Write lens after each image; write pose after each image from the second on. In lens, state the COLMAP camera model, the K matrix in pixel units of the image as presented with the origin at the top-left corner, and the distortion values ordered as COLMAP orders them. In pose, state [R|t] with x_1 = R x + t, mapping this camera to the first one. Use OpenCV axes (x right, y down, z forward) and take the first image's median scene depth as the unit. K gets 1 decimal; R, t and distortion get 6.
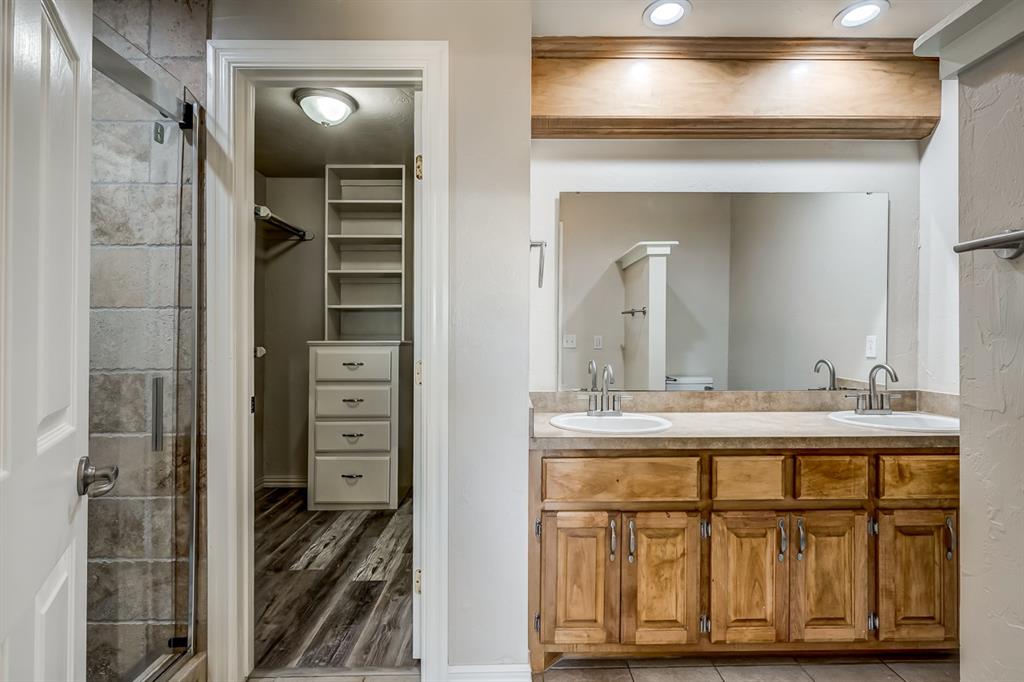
lens RADIAL K [[491.5, 0, 516.1], [0, 491.5, 338.2], [0, 0, 1]] dist [-0.001630, -0.000209]
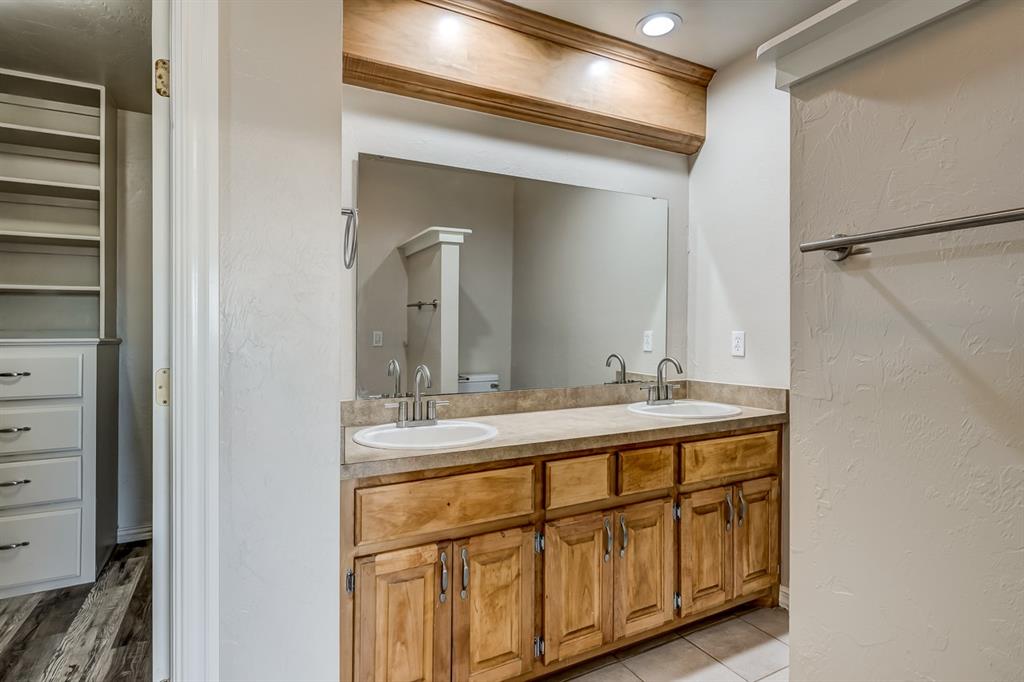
lens RADIAL K [[524.8, 0, 514.0], [0, 524.8, 335.6], [0, 0, 1]] dist [-0.000956, 0.000170]
pose [[0.892409, -0.003747, 0.451212, -0.093923], [0.002428, 0.999991, 0.003504, 0.000209], [-0.451221, -0.002031, 0.892410, 0.151076]]
